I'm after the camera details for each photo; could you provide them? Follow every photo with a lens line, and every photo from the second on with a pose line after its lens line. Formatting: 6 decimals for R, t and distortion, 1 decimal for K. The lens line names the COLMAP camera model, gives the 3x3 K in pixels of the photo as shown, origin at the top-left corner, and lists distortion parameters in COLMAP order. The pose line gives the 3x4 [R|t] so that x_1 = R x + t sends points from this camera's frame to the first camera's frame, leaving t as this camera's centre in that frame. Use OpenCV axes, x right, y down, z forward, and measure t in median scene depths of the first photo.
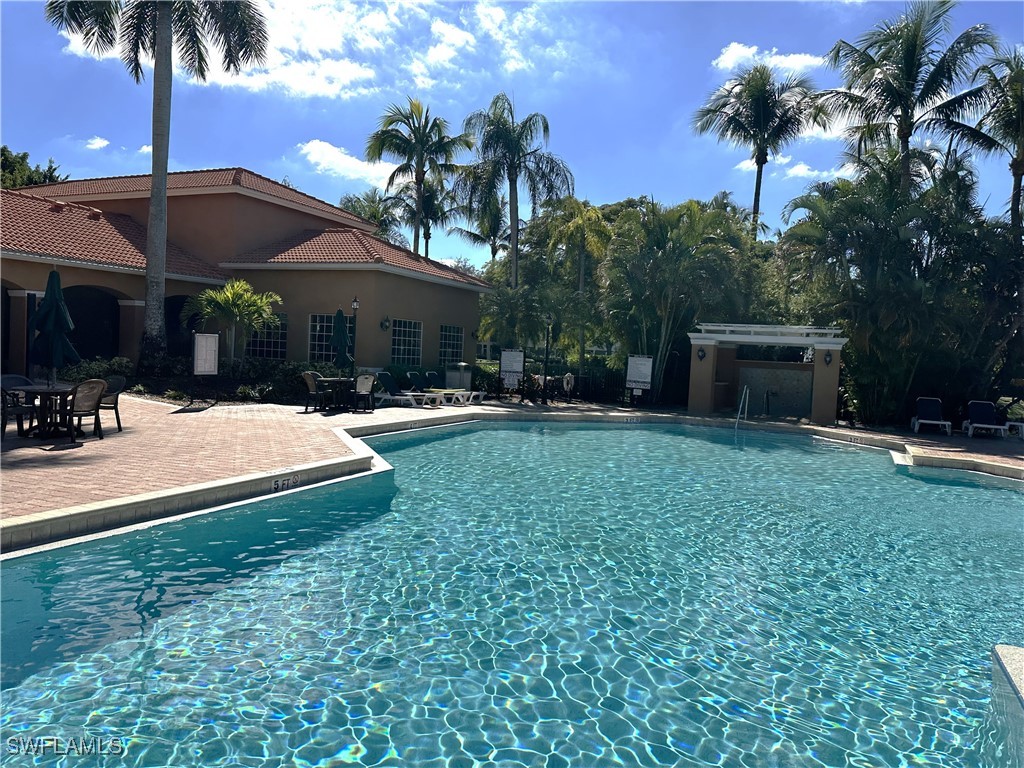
lens RADIAL K [[709.1, 0, 512.0], [0, 709.1, 384.0], [0, 0, 1]] dist [0.057200, -0.098034]
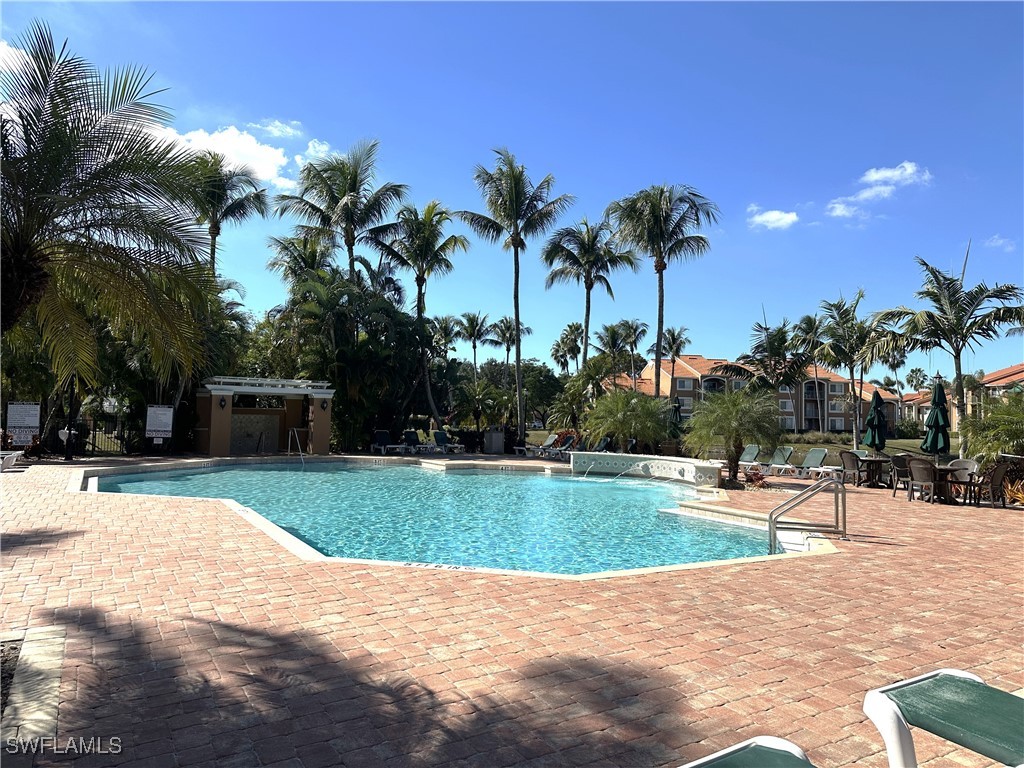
lens RADIAL K [[709.1, 0, 512.0], [0, 709.1, 384.0], [0, 0, 1]] dist [0.057200, -0.098034]
pose [[0.521170, 0.001636, 0.853451, -0.481404], [0.045157, 0.998545, -0.029490, -0.019137], [-0.852257, 0.053909, 0.520338, 0.016442]]
